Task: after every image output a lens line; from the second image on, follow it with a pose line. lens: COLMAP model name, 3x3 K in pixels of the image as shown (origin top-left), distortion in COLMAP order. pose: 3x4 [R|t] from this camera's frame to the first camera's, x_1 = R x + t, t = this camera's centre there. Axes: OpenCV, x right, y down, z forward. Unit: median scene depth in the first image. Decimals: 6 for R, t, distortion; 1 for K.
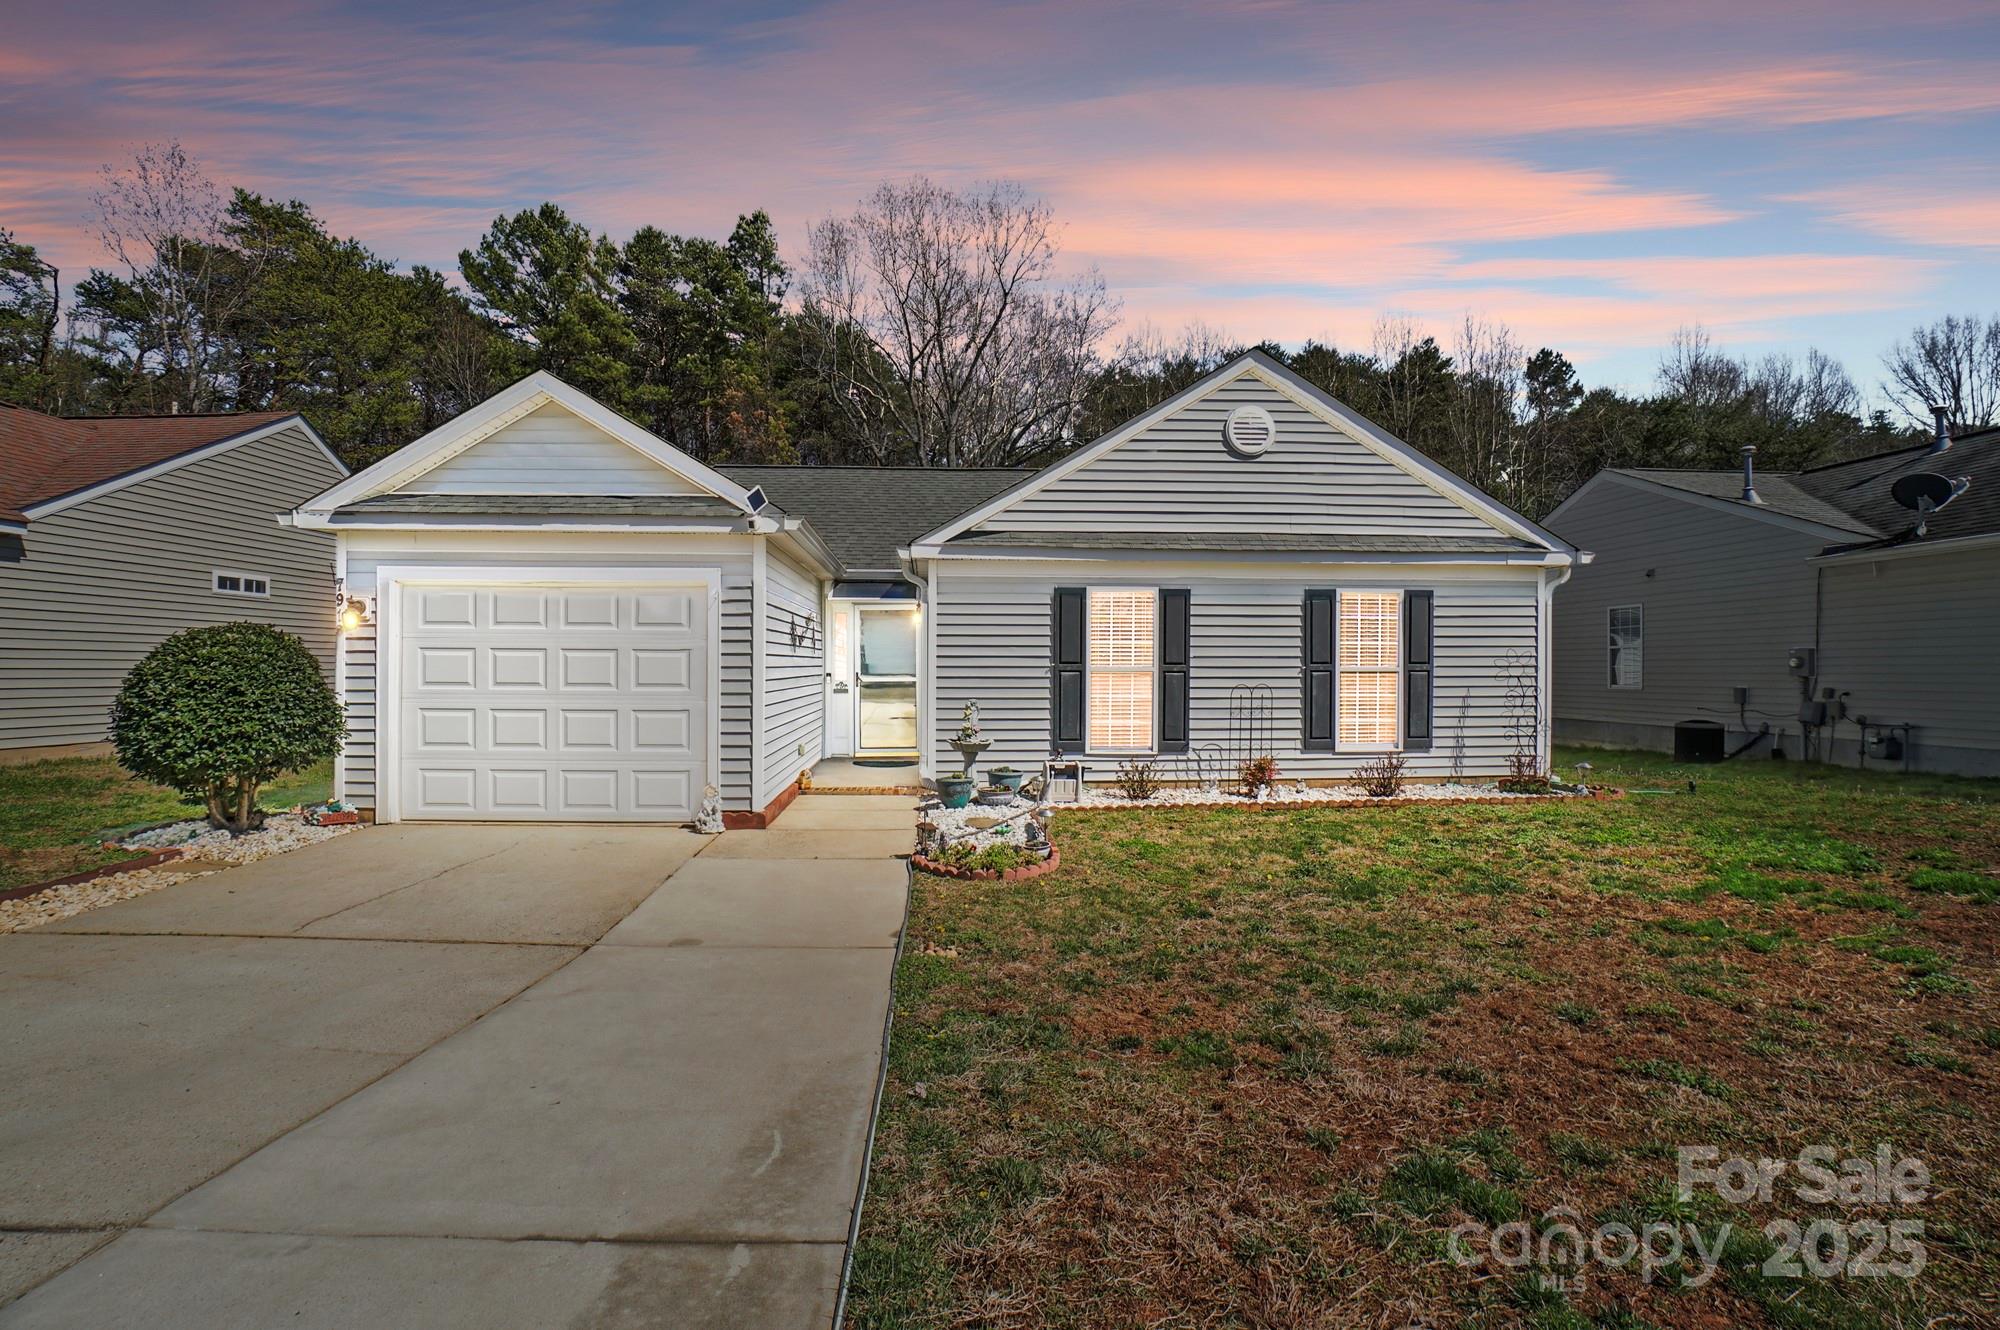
lens RADIAL K [[880.1, 0, 987.6], [0, 880.1, 680.1], [0, 0, 1]] dist [-0.065977, 0.022997]
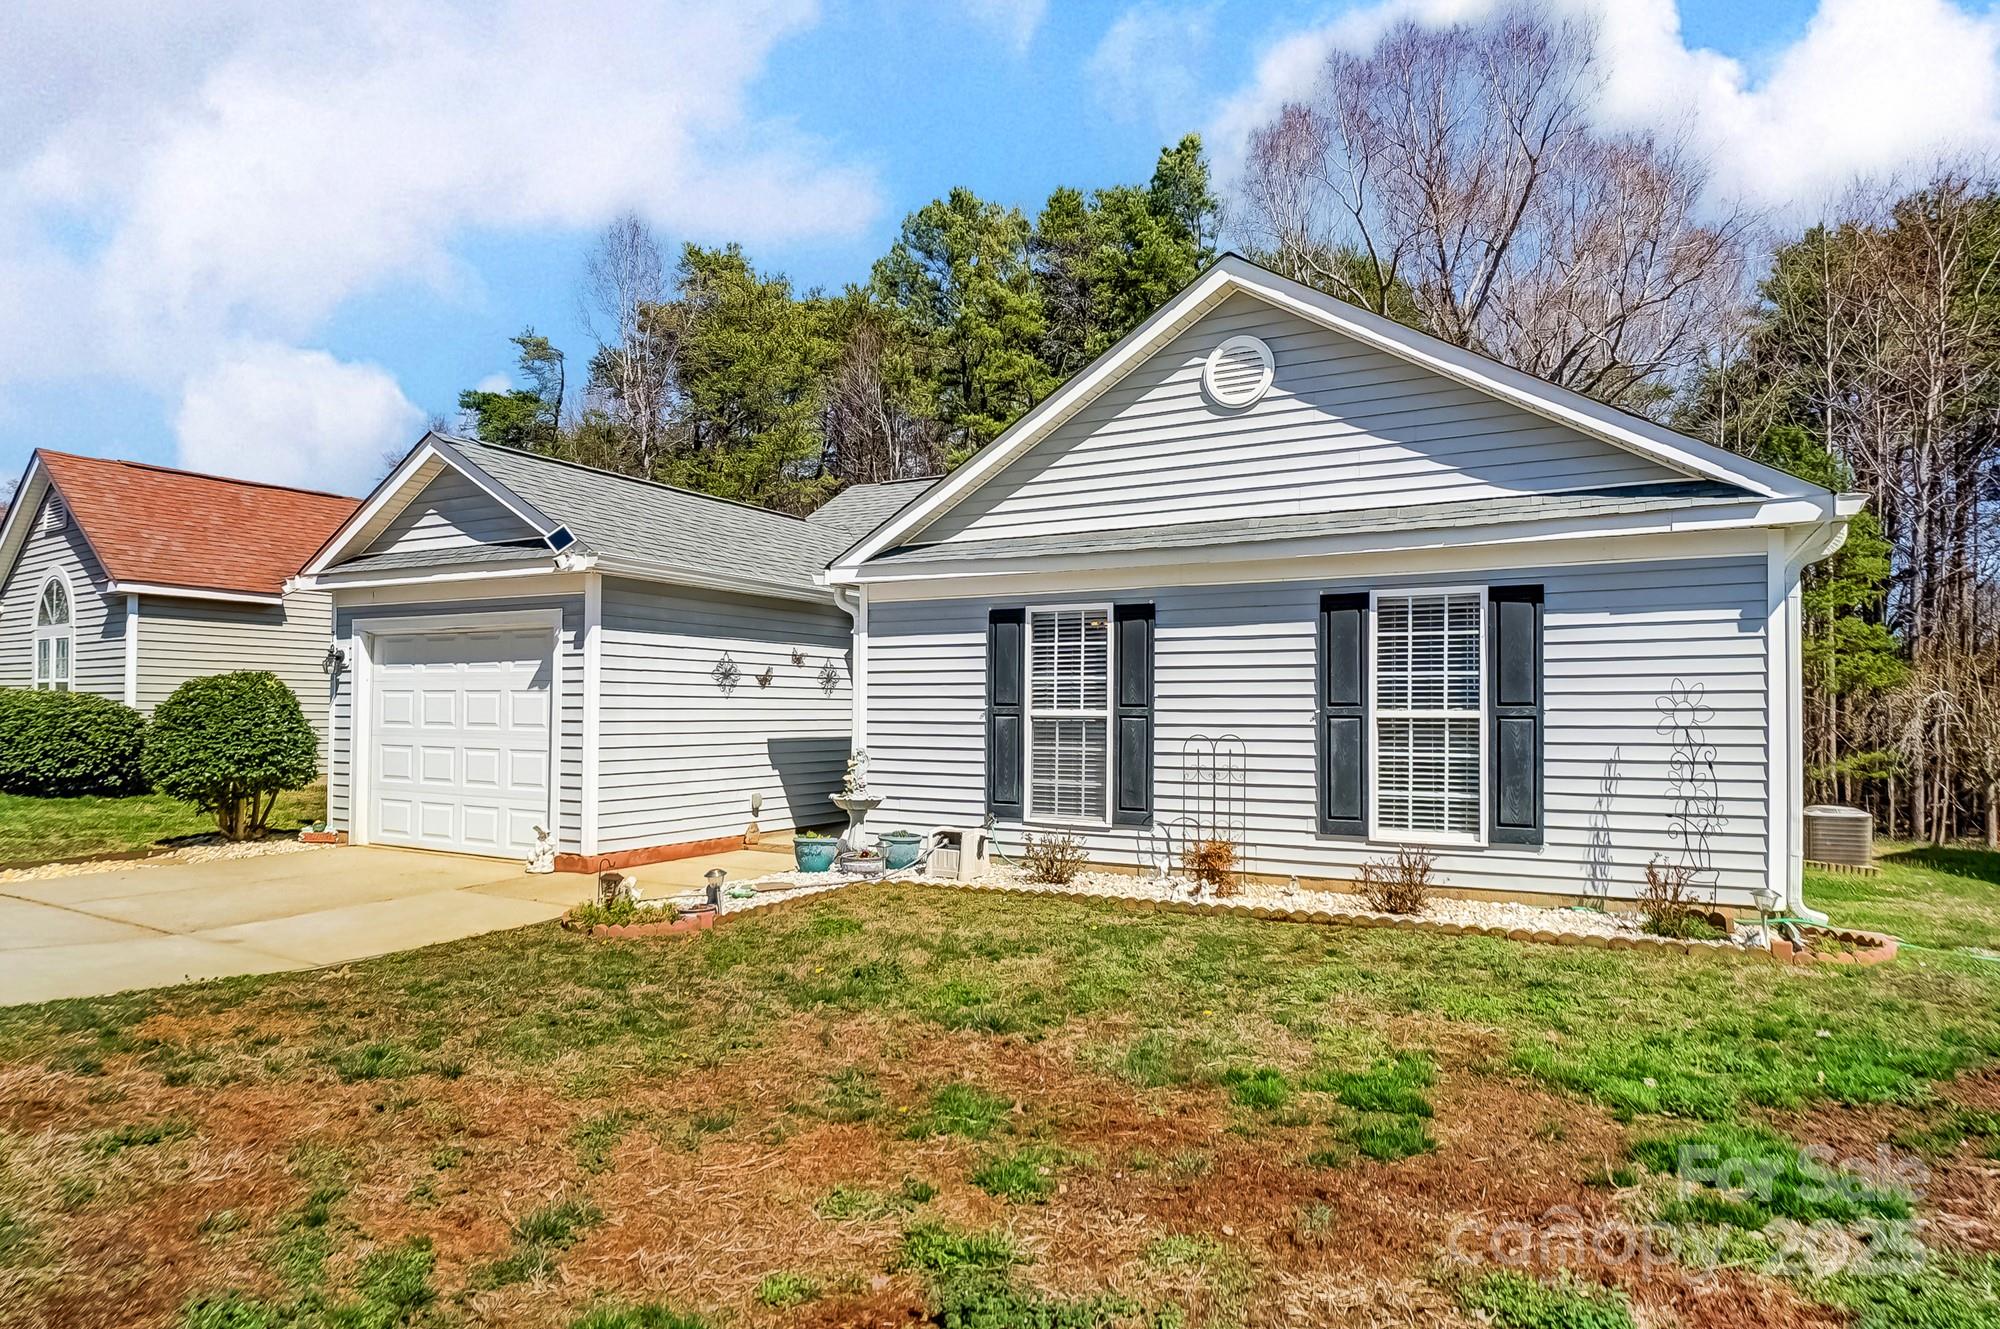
lens RADIAL K [[1161.8, 0, 998.1], [0, 1161.8, 706.4], [0, 0, 1]] dist [-0.032687, 0.000113]
pose [[0.841252, -0.000340, -0.540644, 0.636447], [-0.011422, 0.999765, -0.018401, 0.001249], [0.540523, 0.021655, 0.841050, 0.118000]]
